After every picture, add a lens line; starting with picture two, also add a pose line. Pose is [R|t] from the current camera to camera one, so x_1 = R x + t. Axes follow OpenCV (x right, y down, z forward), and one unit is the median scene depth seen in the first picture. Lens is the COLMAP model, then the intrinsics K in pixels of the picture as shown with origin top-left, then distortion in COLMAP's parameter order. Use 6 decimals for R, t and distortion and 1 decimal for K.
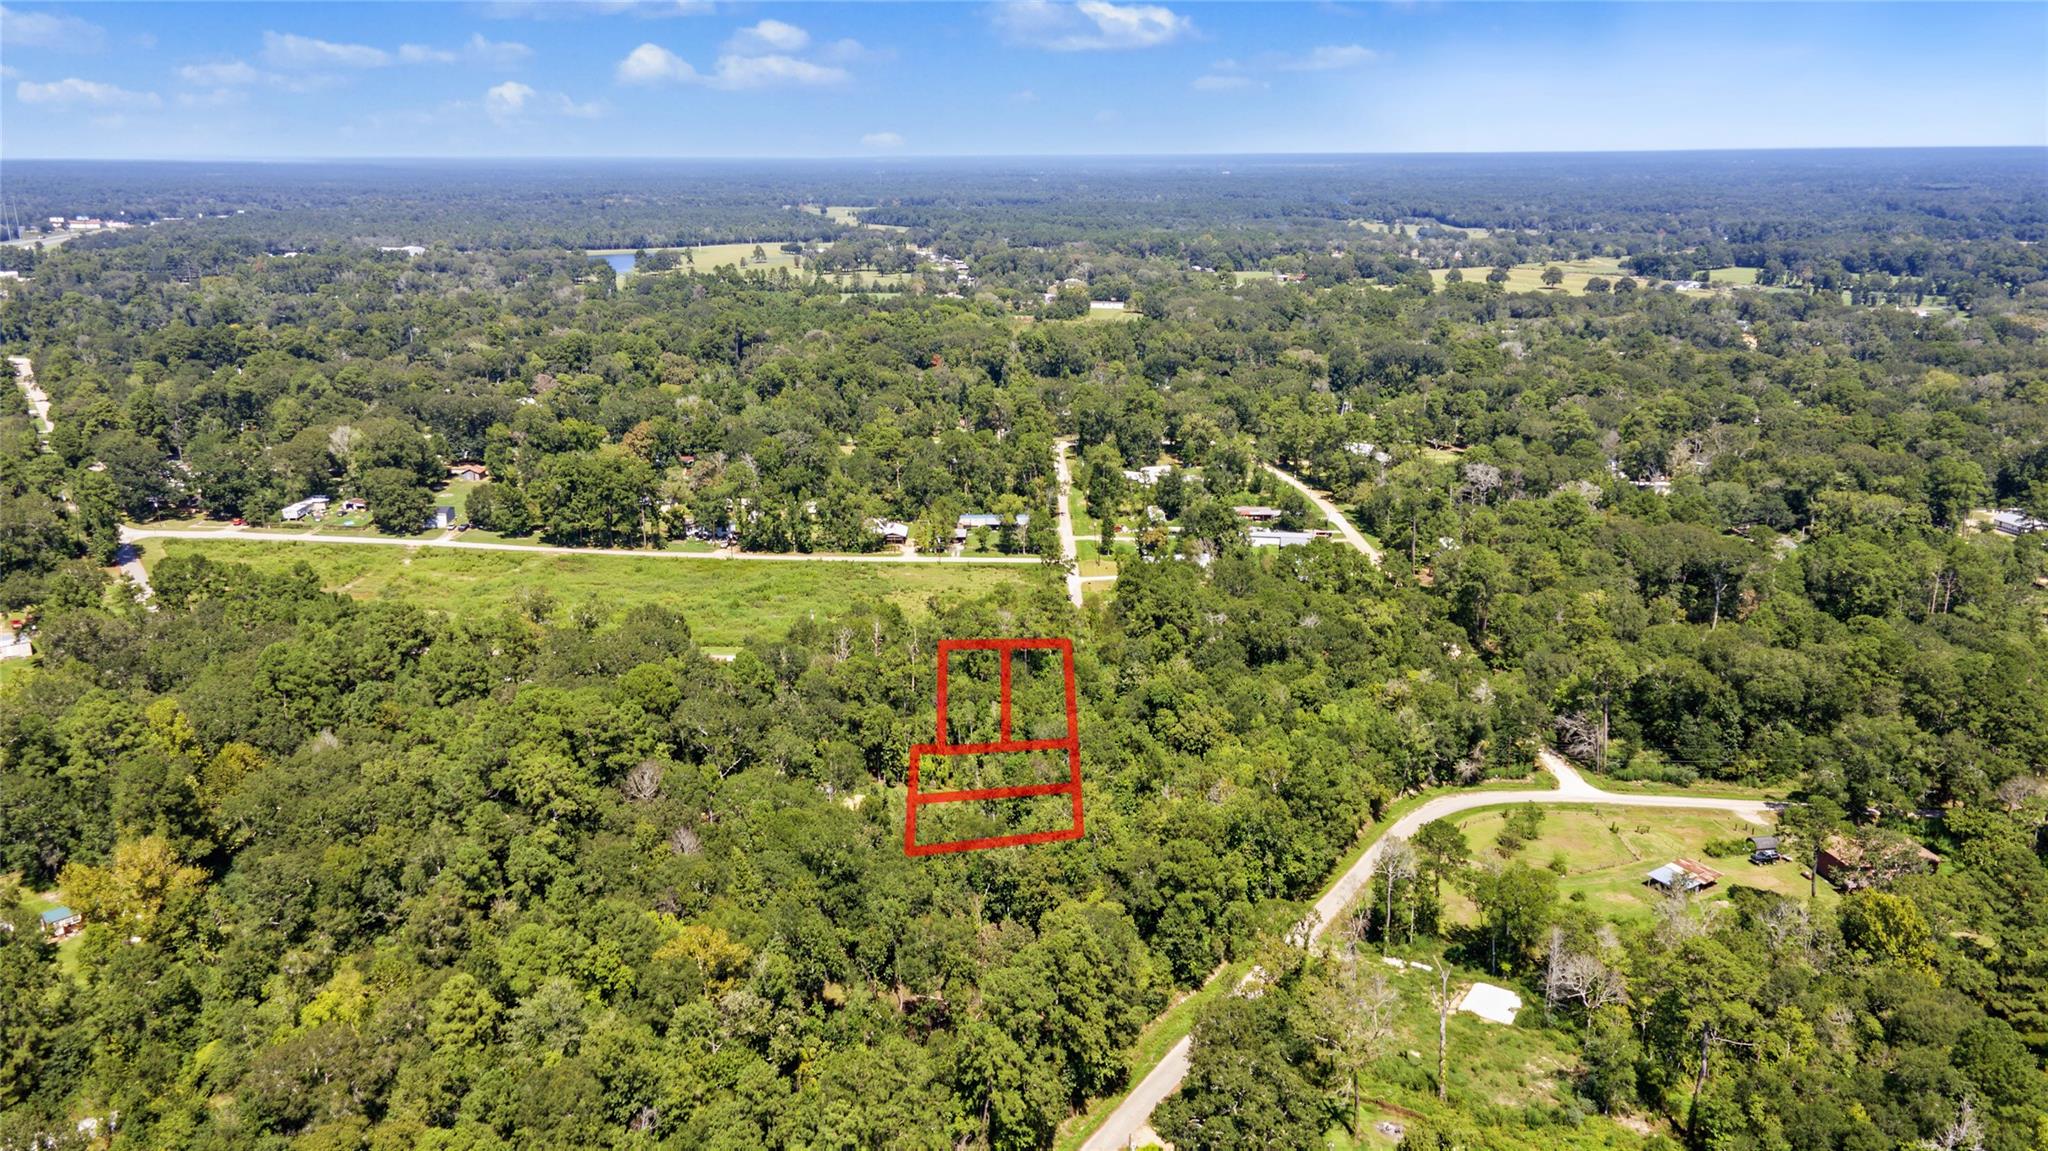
lens RADIAL K [[1502.3, 0, 1027.4], [0, 1502.3, 568.5], [0, 0, 1]] dist [0.037172, 0.026256]
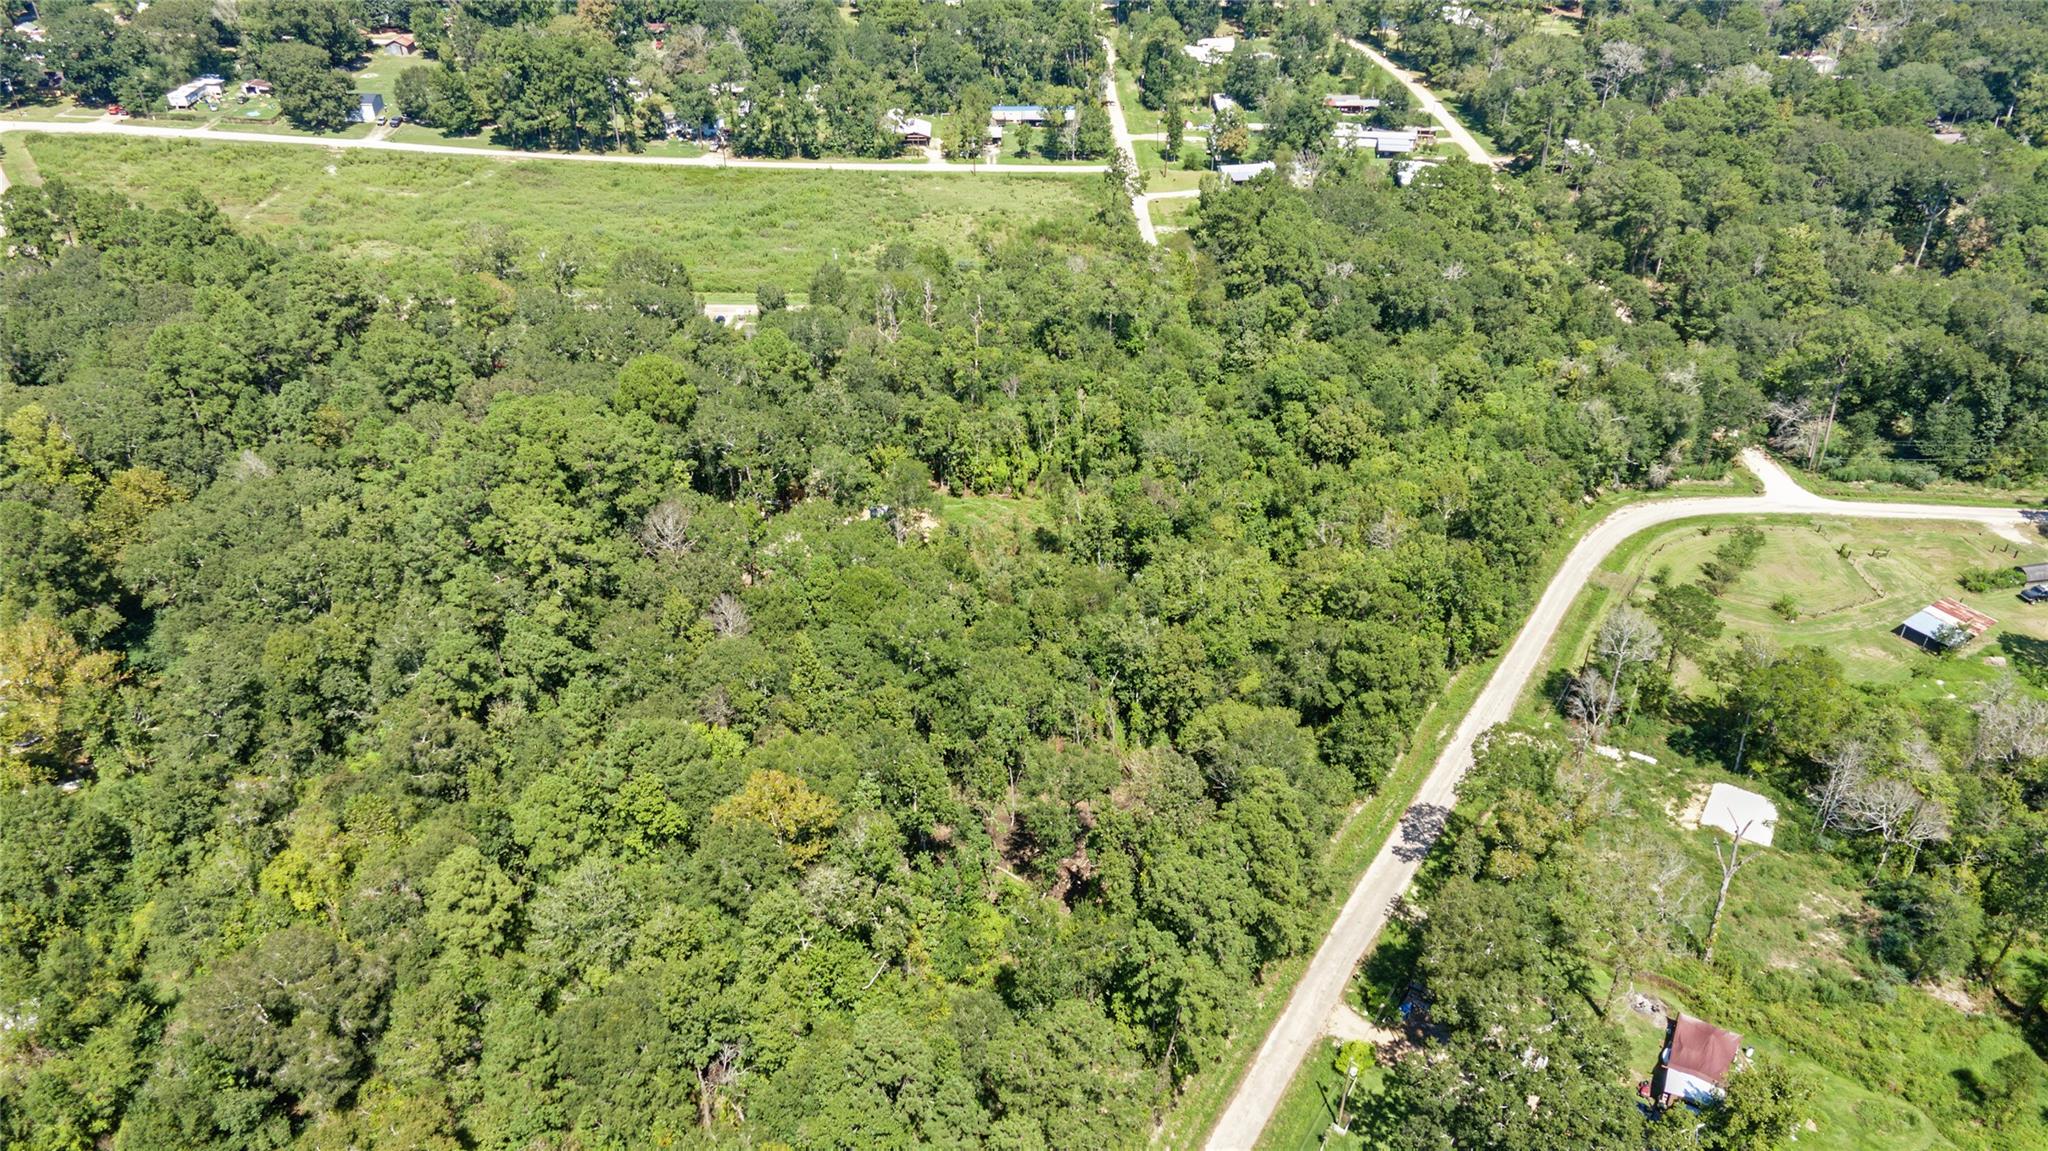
lens RADIAL K [[1502.3, 0, 1032.3], [0, 1502.3, 578.9], [0, 0, 1]] dist [0.037172, 0.026256]
pose [[0.999825, -0.004197, 0.018213, -0.068814], [-0.001359, 0.955554, 0.294811, -0.057338], [-0.018641, -0.294785, 0.955382, 0.210218]]
